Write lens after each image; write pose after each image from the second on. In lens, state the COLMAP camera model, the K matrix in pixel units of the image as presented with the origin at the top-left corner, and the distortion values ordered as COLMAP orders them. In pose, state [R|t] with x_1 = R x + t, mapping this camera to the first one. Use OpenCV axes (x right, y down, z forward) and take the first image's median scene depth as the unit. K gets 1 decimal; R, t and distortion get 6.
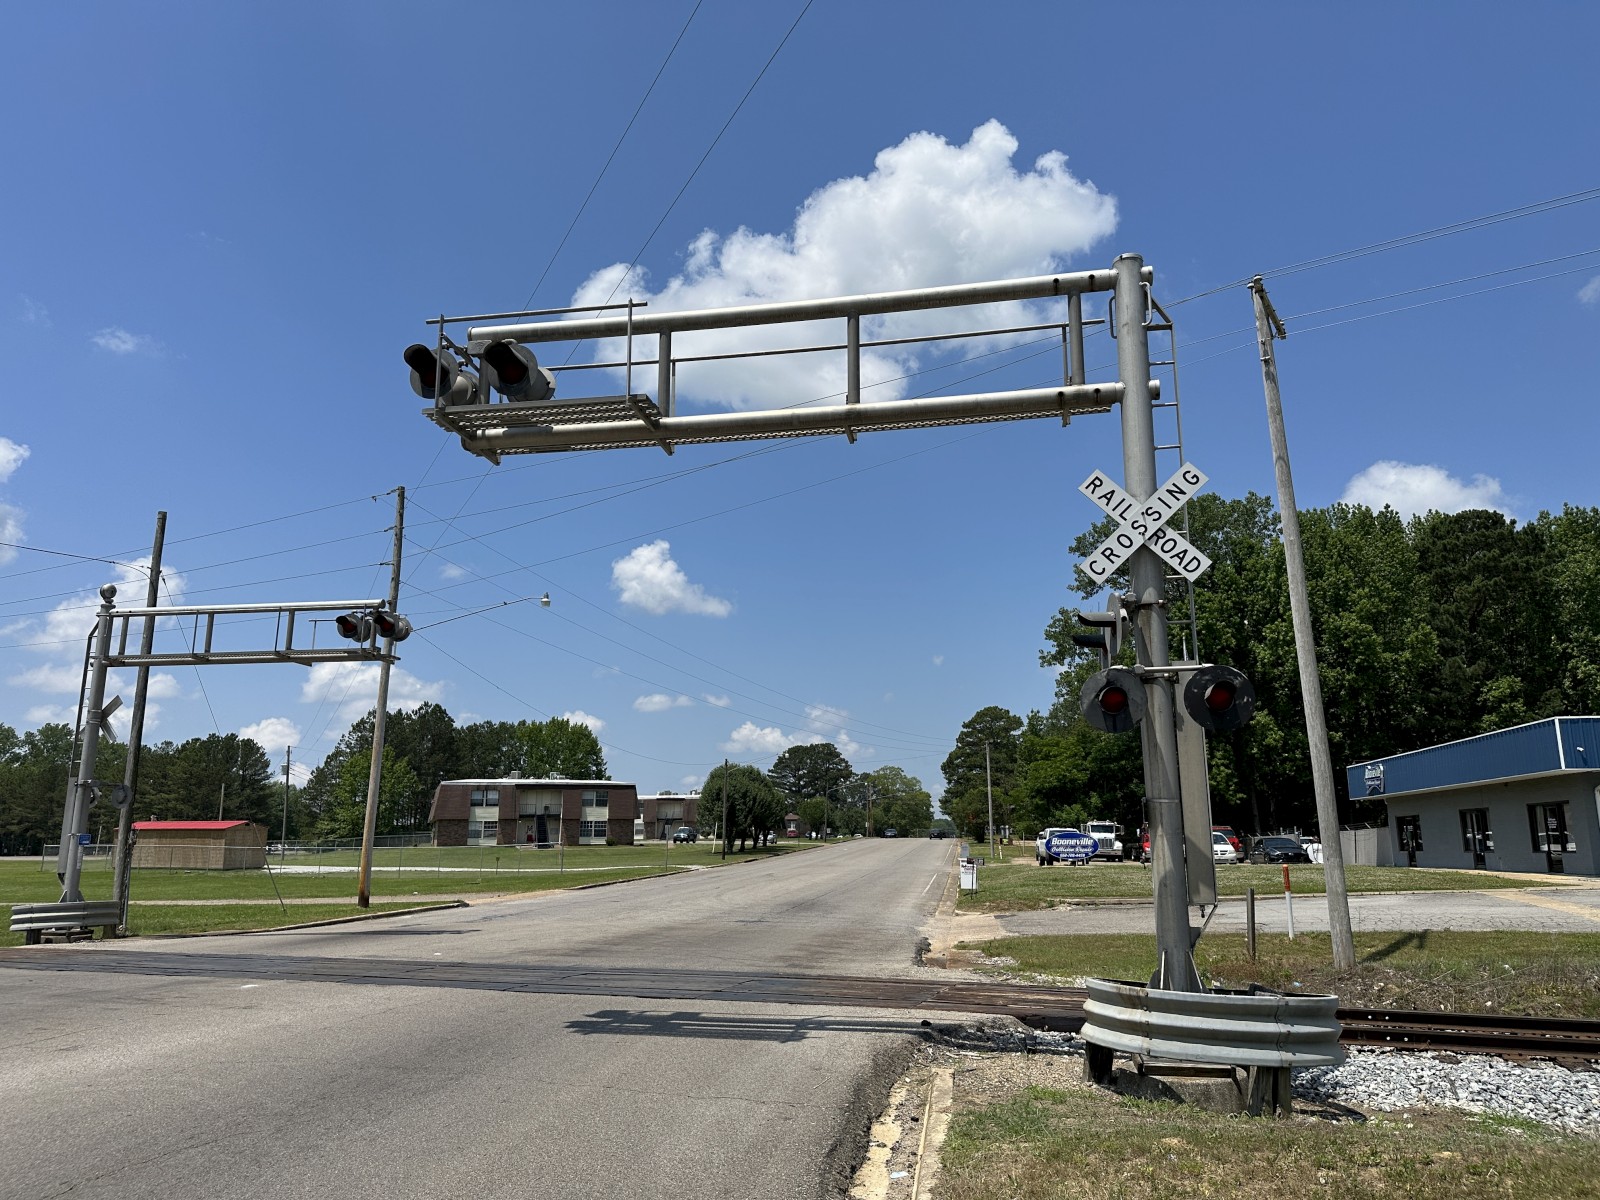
lens RADIAL K [[1128.2, 0, 804.2], [0, 1128.2, 607.1], [0, 0, 1]] dist [0.009416, -0.015828]
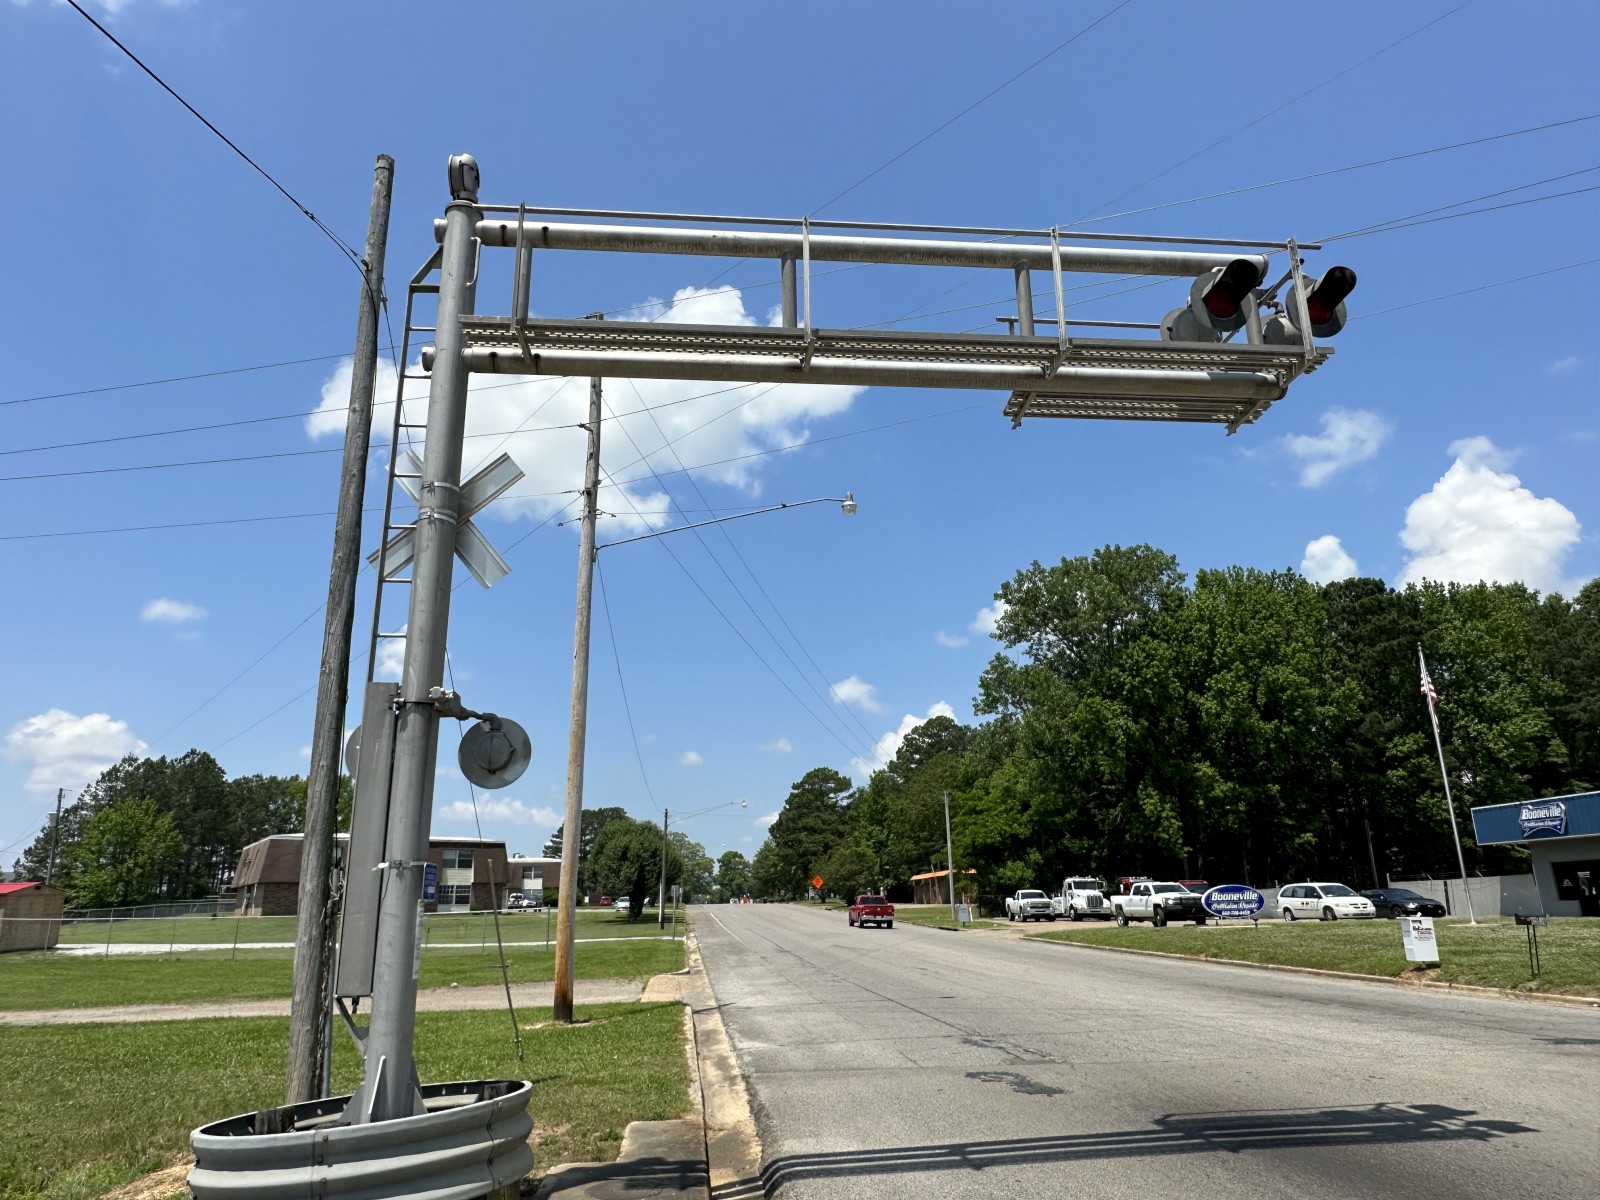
lens RADIAL K [[1026.9, 0, 770.0], [0, 1026.9, 589.0], [0, 0, 1]] dist [-0.022659, 0.009738]
pose [[0.968588, 0.061012, 0.241069, -0.207166], [-0.037137, 0.994053, -0.102372, 0.051306], [-0.245881, 0.090204, 0.965094, 0.238583]]
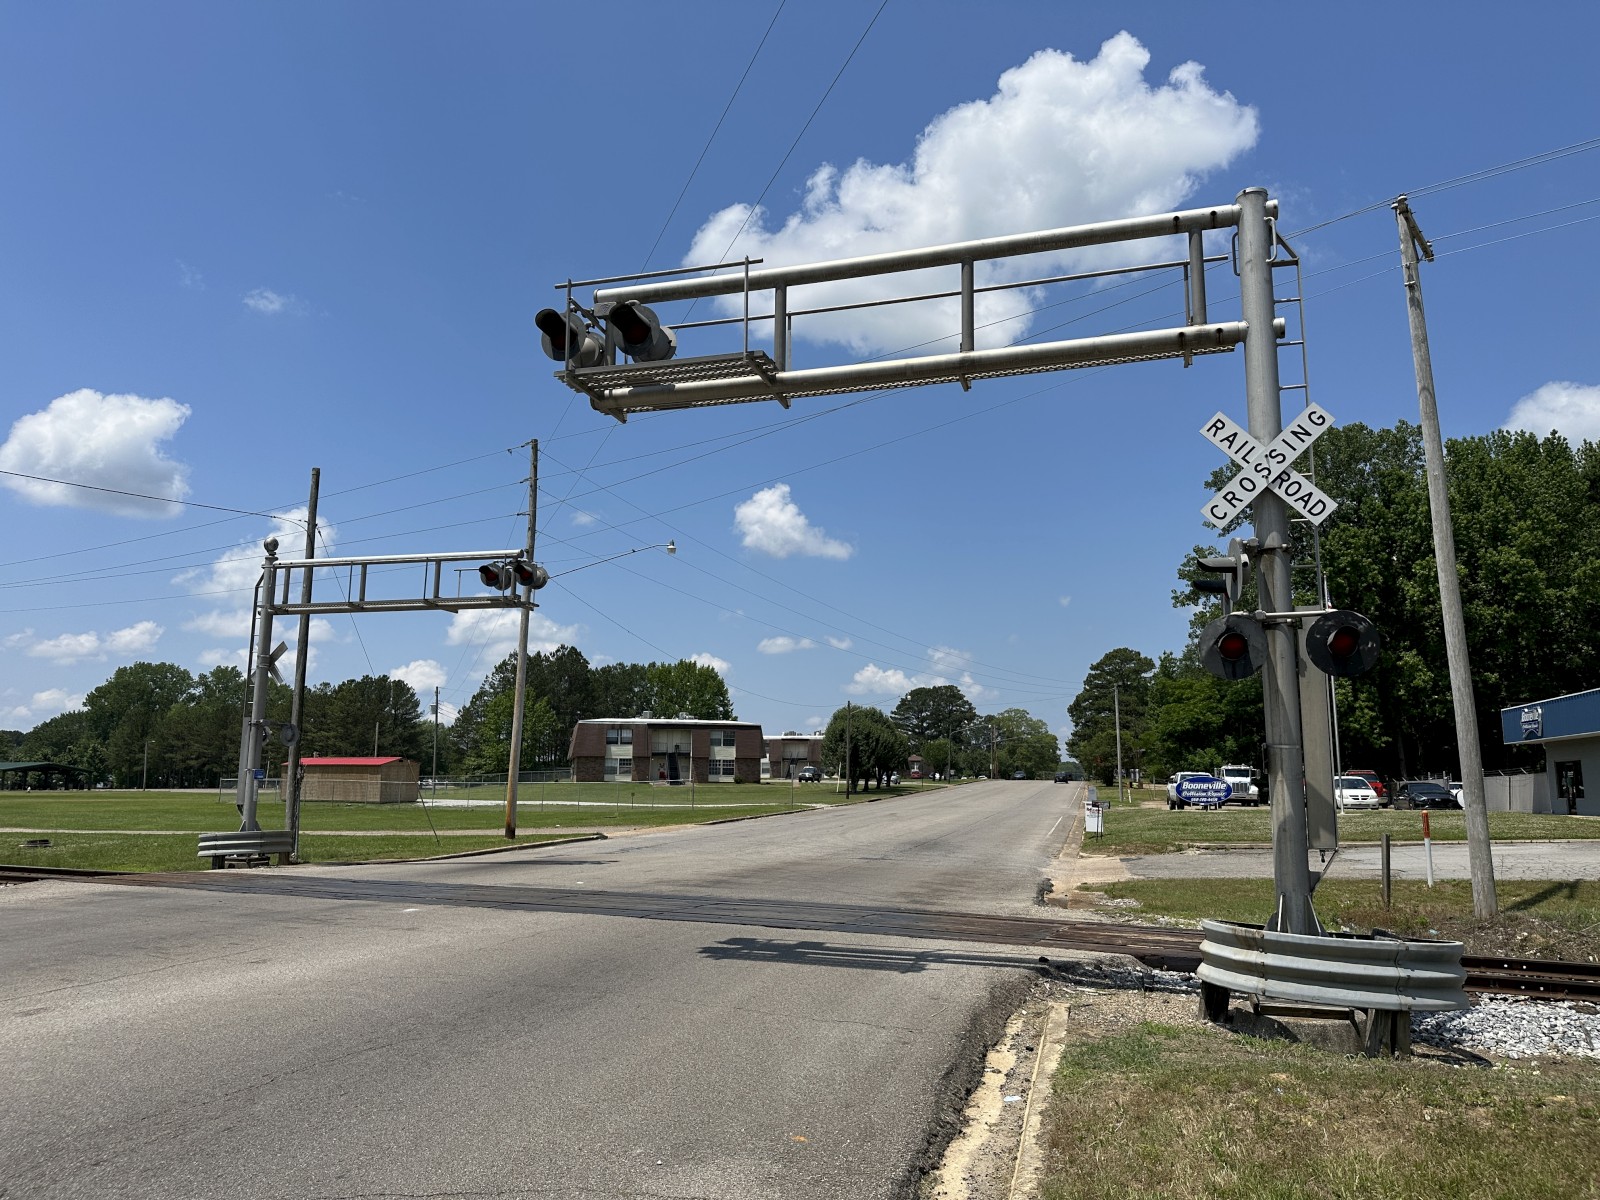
lens RADIAL K [[1128.2, 0, 798.8], [0, 1128.2, 610.0], [0, 0, 1]] dist [0.009416, -0.015828]
pose [[0.993481, -0.007484, -0.113754, 0.001039], [0.013652, 0.998472, 0.053547, -0.001123], [0.113179, -0.054751, 0.992065, -0.004436]]
